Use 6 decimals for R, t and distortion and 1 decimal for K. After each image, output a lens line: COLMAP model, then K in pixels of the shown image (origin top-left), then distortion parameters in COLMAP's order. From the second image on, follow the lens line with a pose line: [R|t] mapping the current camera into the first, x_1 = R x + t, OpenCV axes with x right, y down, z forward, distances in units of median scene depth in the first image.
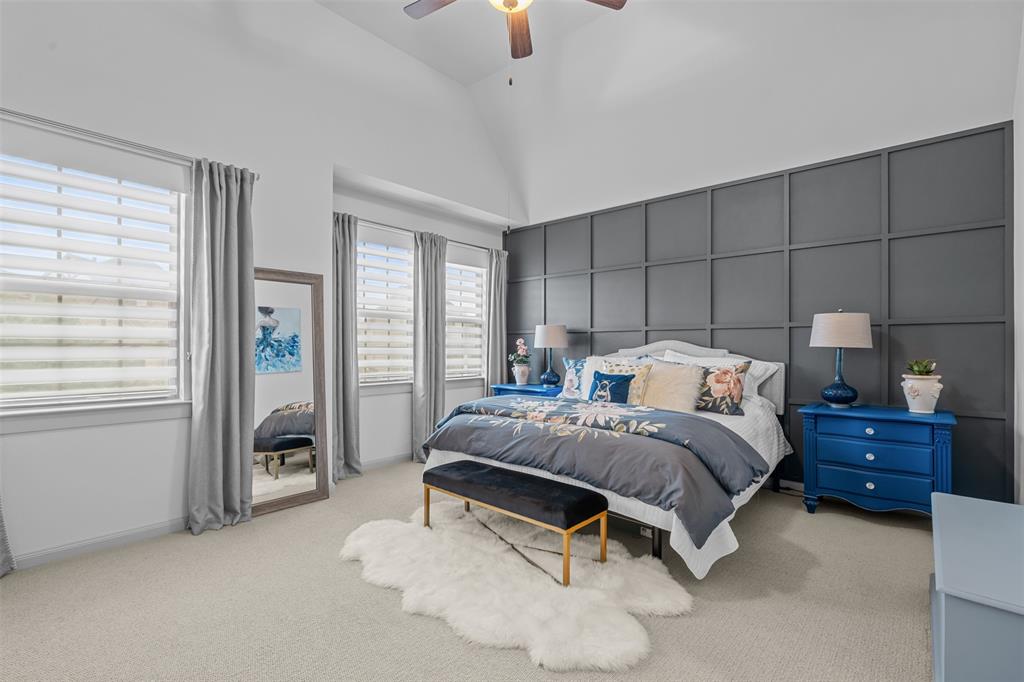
lens RADIAL K [[488.7, 0, 512.0], [0, 488.7, 341.0], [0, 0, 1]] dist [0.002321, 0.000300]
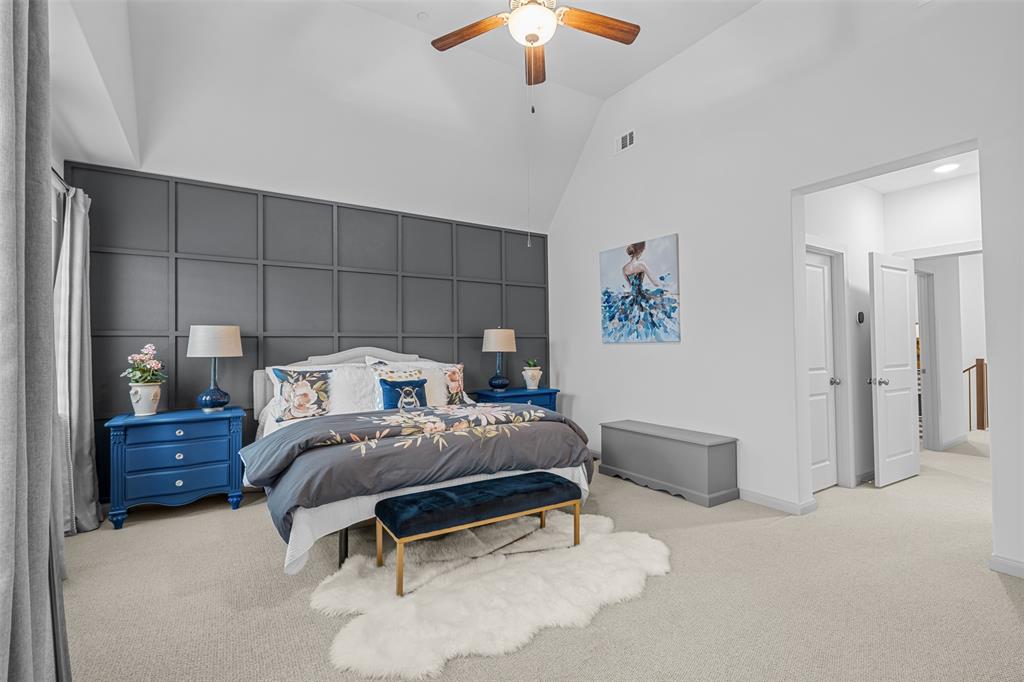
lens RADIAL K [[461.0, 0, 510.5], [0, 461.0, 366.5], [0, 0, 1]] dist [-0.027570, 0.000026]
pose [[0.251258, -0.036736, 0.967223, -0.585081], [0.001506, 0.999293, 0.037563, 0.003965], [-0.967919, -0.007982, 0.251136, 0.494988]]
